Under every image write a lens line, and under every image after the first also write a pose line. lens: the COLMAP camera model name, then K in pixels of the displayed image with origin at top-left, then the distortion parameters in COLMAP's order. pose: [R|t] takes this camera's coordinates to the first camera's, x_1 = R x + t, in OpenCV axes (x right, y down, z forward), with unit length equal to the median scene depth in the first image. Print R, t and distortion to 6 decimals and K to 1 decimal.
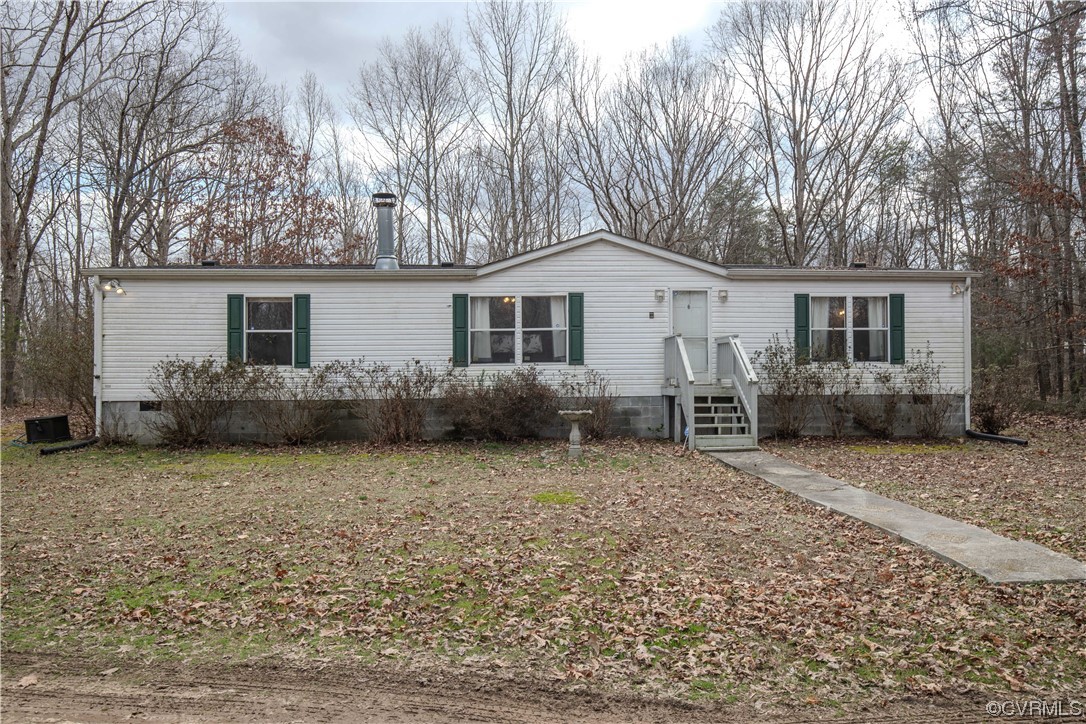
lens RADIAL K [[788.6, 0, 543.0], [0, 788.6, 362.0], [0, 0, 1]] dist [0.004828, -0.002498]
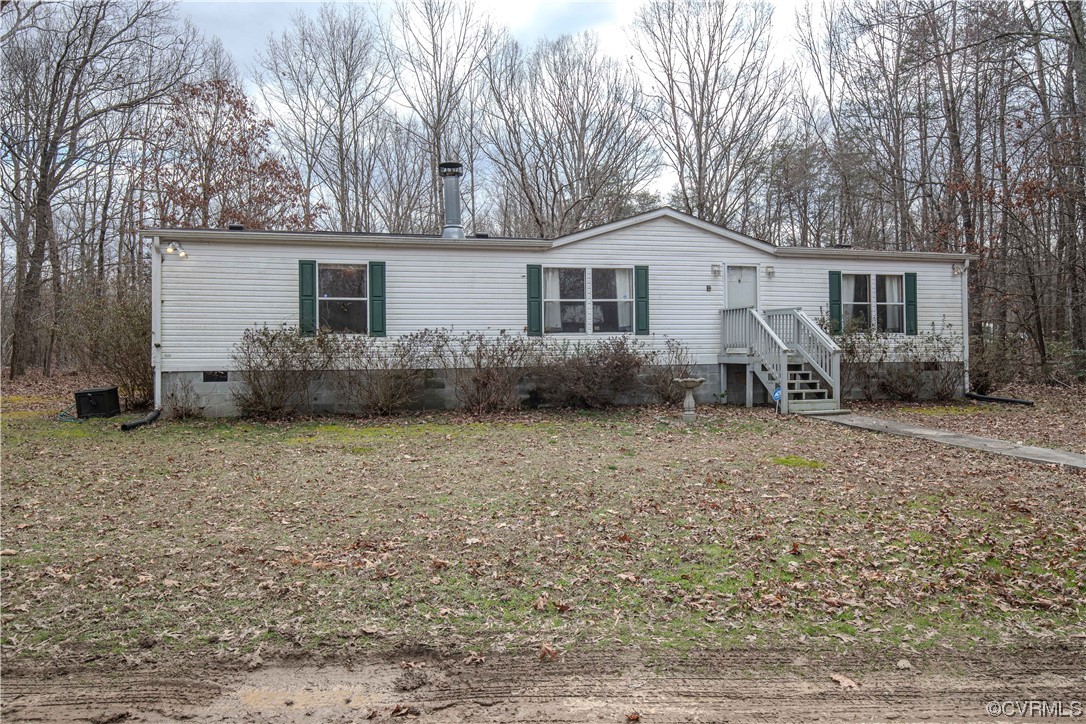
lens RADIAL K [[743.6, 0, 543.2], [0, 743.6, 328.5], [0, 0, 1]] dist [-0.000196, 0.006927]
pose [[0.983223, 0.005320, 0.182328, -0.268762], [-0.004354, 0.999974, -0.005698, 0.001686], [-0.182354, 0.004808, 0.983221, 0.052789]]
